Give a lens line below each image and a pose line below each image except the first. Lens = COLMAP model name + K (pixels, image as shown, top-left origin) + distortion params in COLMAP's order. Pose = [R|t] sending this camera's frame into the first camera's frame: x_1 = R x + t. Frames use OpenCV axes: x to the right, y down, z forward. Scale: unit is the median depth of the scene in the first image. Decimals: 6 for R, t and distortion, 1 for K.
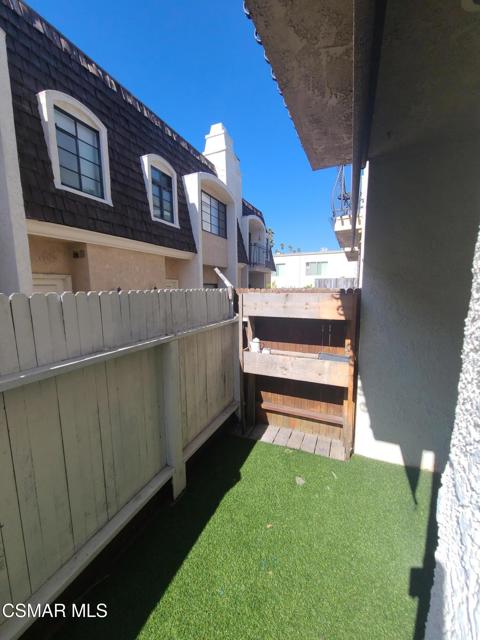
lens RADIAL K [[261.3, 0, 239.7], [0, 261.3, 320.6], [0, 0, 1]] dist [-0.002435, -0.002443]
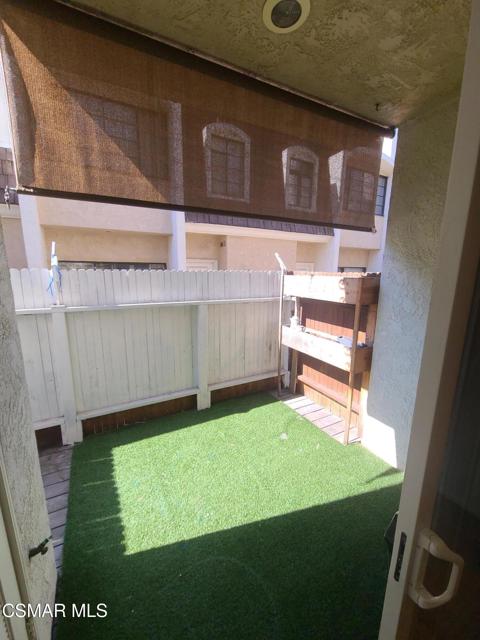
lens RADIAL K [[261.3, 0, 240.1], [0, 261.3, 321.6], [0, 0, 1]] dist [-0.002435, -0.002443]
pose [[0.786349, 0.133947, -0.603087, 0.520498], [-0.093841, 0.990782, 0.097698, 0.004567], [0.610614, -0.020230, 0.791670, -0.028319]]
